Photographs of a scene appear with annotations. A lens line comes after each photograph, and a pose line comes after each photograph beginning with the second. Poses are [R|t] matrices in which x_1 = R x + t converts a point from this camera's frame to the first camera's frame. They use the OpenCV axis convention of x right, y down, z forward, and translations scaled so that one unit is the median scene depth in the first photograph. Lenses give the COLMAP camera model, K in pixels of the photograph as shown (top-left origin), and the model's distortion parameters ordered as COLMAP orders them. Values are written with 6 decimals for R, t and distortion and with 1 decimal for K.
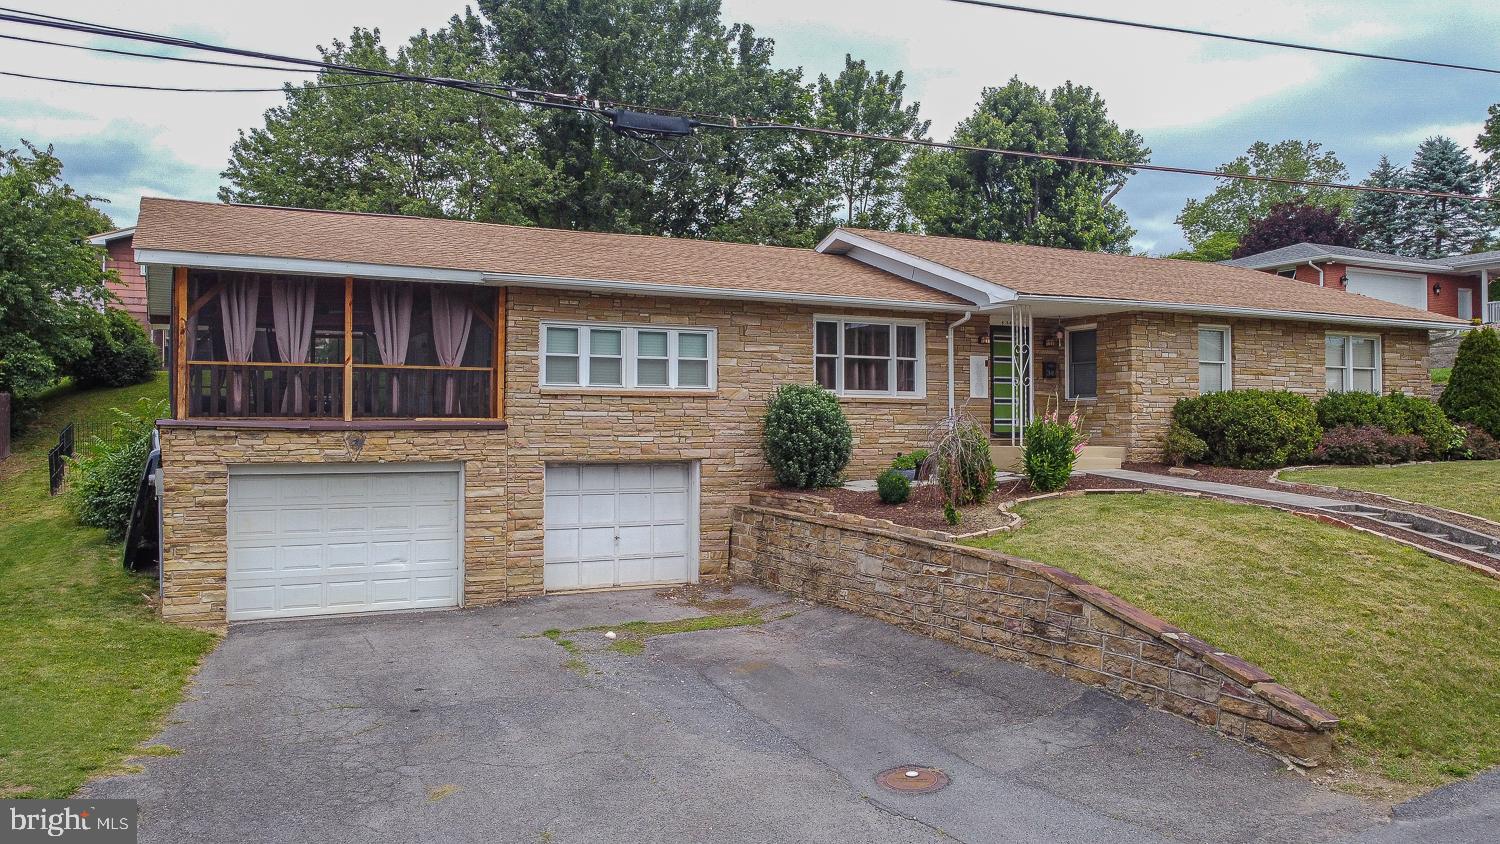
lens RADIAL K [[1146.6, 0, 745.9], [0, 1146.6, 420.7], [0, 0, 1]] dist [-0.005045, 0.000155]
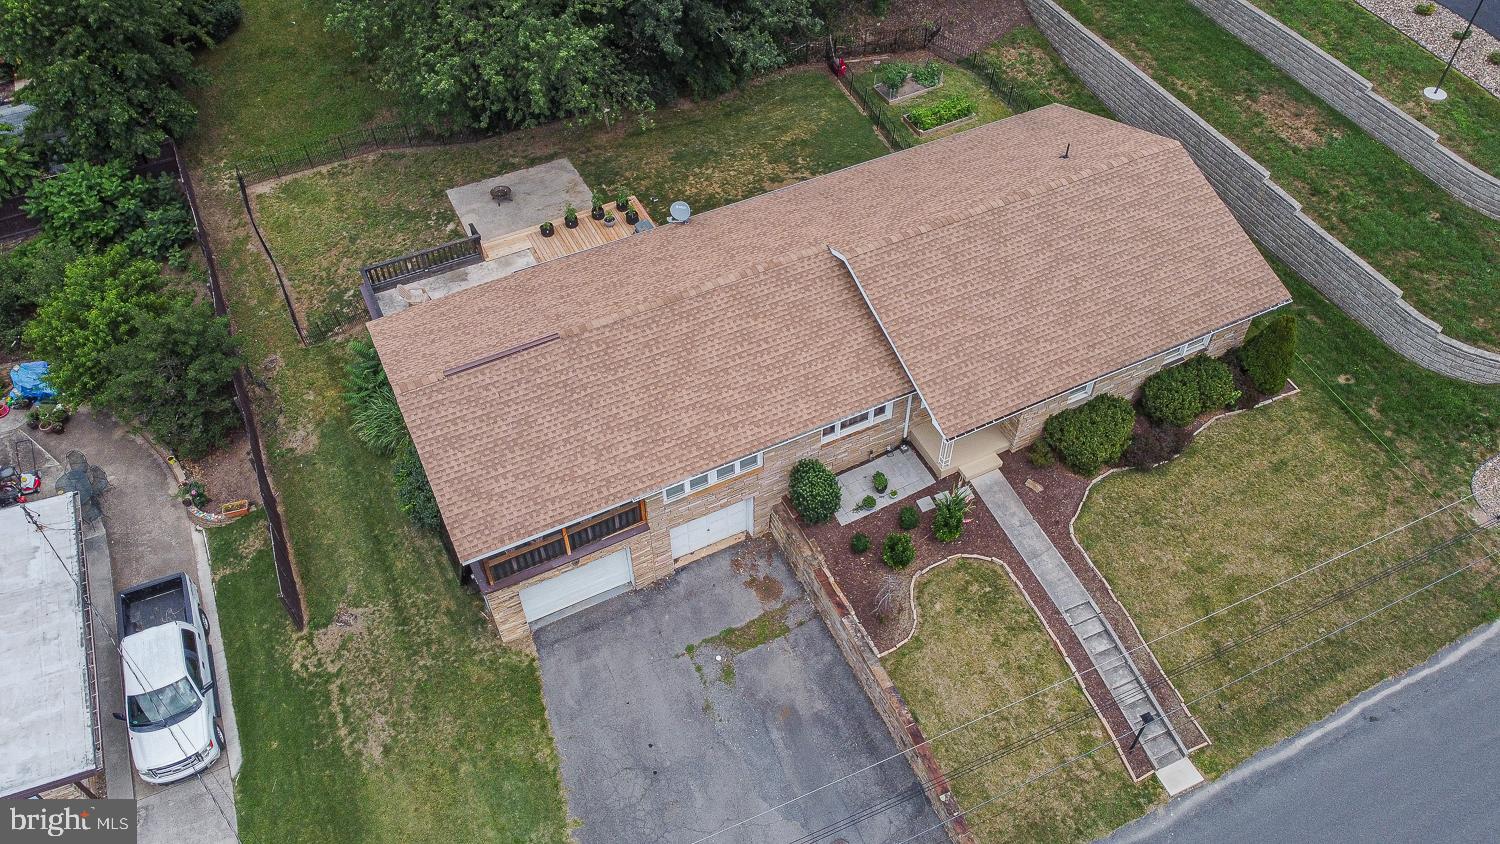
lens RADIAL K [[1146.6, 0, 752.7], [0, 1146.6, 424.7], [0, 0, 1]] dist [-0.005045, 0.000155]
pose [[0.999956, -0.006586, -0.006694, -0.028840], [0.009370, 0.652591, 0.757652, -1.349984], [-0.000621, -0.757682, 0.652624, -0.055083]]
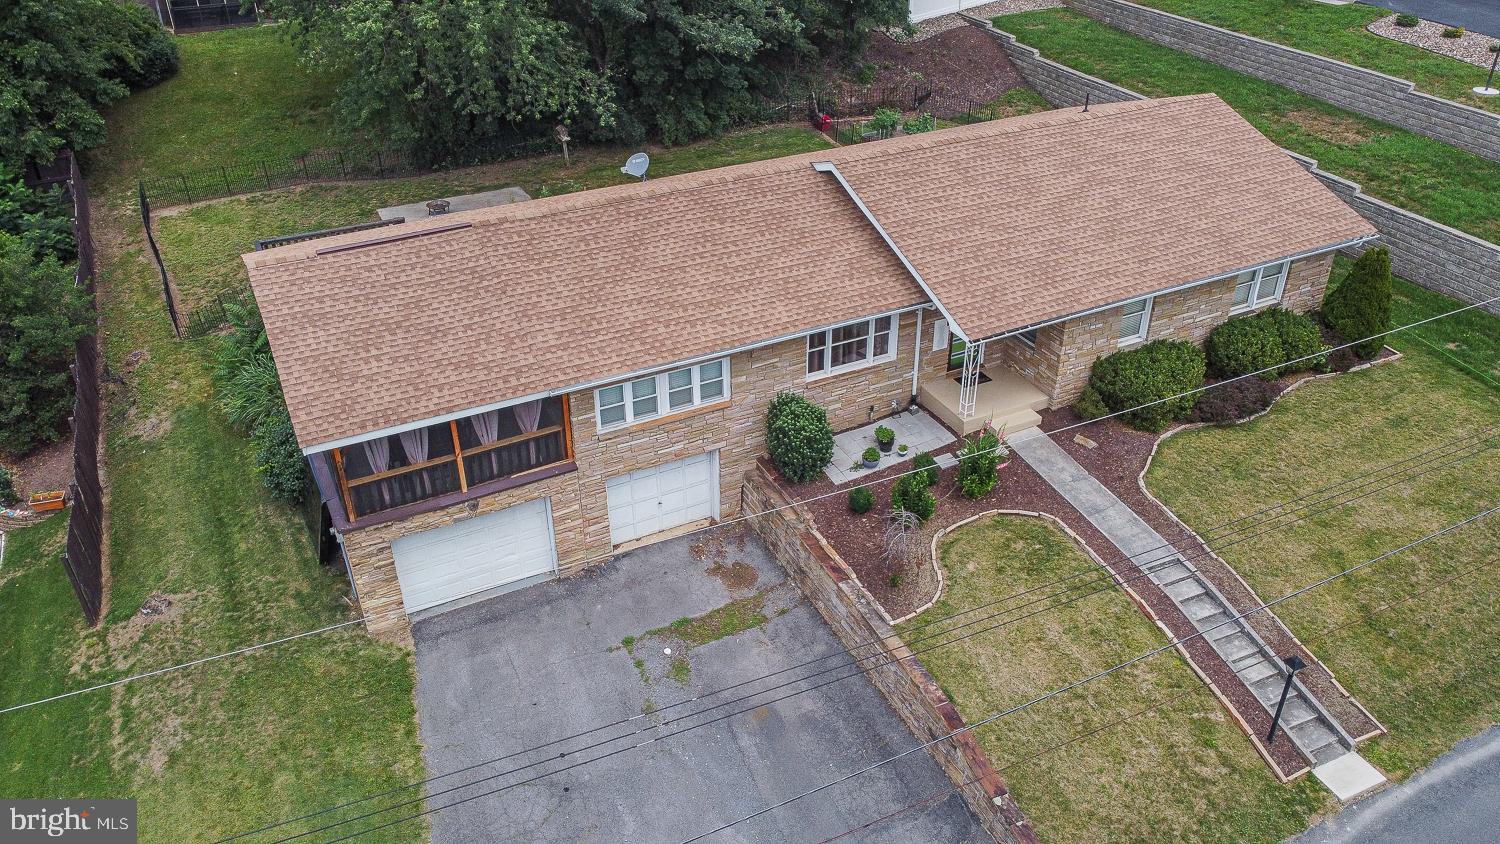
lens RADIAL K [[1146.6, 0, 752.1], [0, 1146.6, 420.5], [0, 0, 1]] dist [-0.005045, 0.000155]
pose [[0.999950, -0.009979, 0.000389, -0.001940], [0.008196, 0.842288, 0.538965, -0.703029], [-0.005706, -0.538935, 0.842328, -0.099261]]
